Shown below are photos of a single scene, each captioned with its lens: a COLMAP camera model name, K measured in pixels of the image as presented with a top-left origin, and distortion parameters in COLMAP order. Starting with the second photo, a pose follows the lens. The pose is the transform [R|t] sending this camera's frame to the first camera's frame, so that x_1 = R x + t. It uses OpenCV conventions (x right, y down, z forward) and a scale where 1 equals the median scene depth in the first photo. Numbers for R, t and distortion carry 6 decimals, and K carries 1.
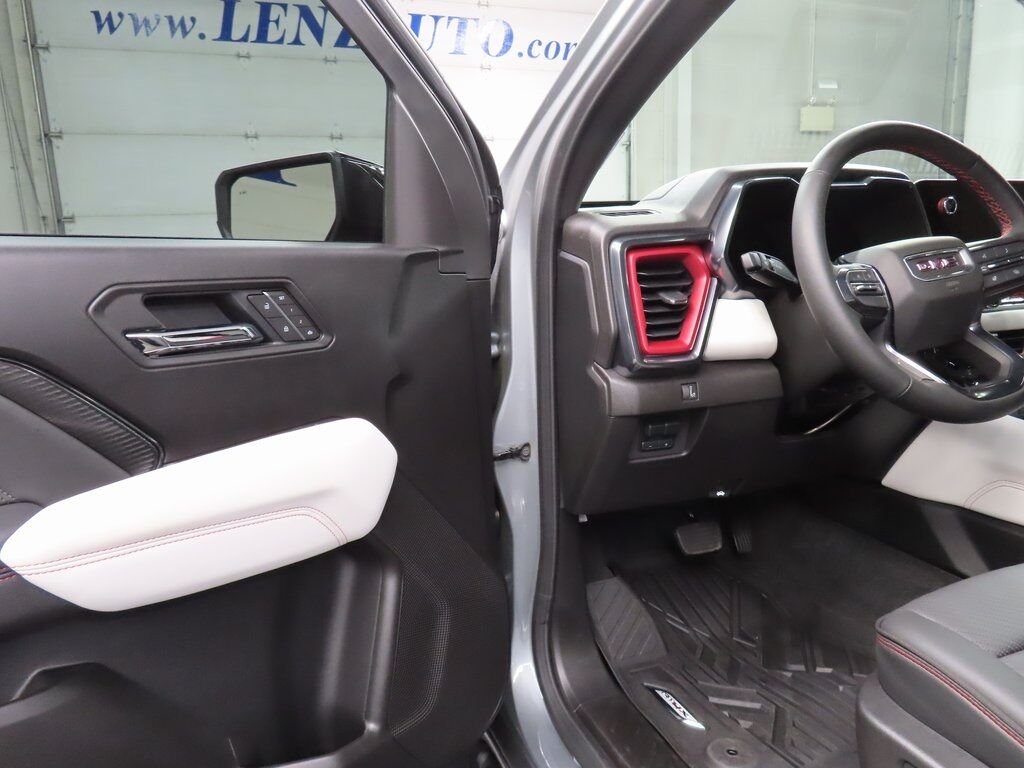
lens RADIAL K [[732.6, 0, 509.8], [0, 732.6, 380.9], [0, 0, 1]] dist [-0.008928, 0.001675]
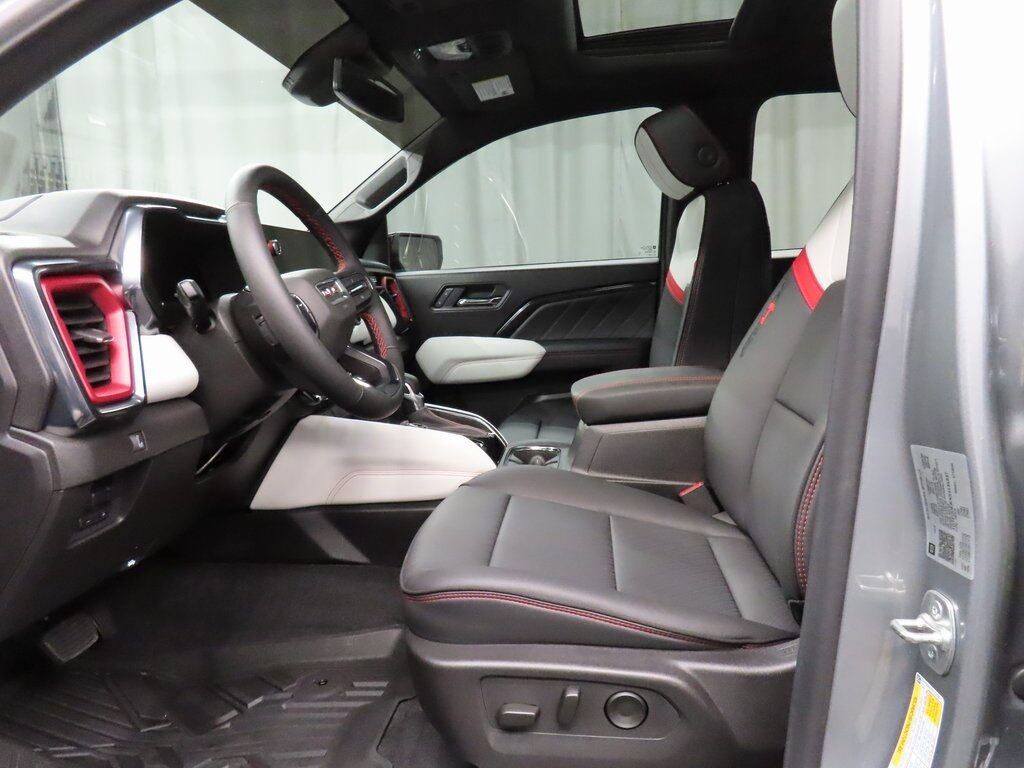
lens RADIAL K [[732.6, 0, 509.8], [0, 732.6, 380.9], [0, 0, 1]] dist [-0.008928, 0.001675]
pose [[0.439077, -0.113259, 0.891282, -0.312651], [0.195542, 0.980289, 0.028239, 0.005842], [-0.876912, 0.161884, 0.452569, 0.208729]]
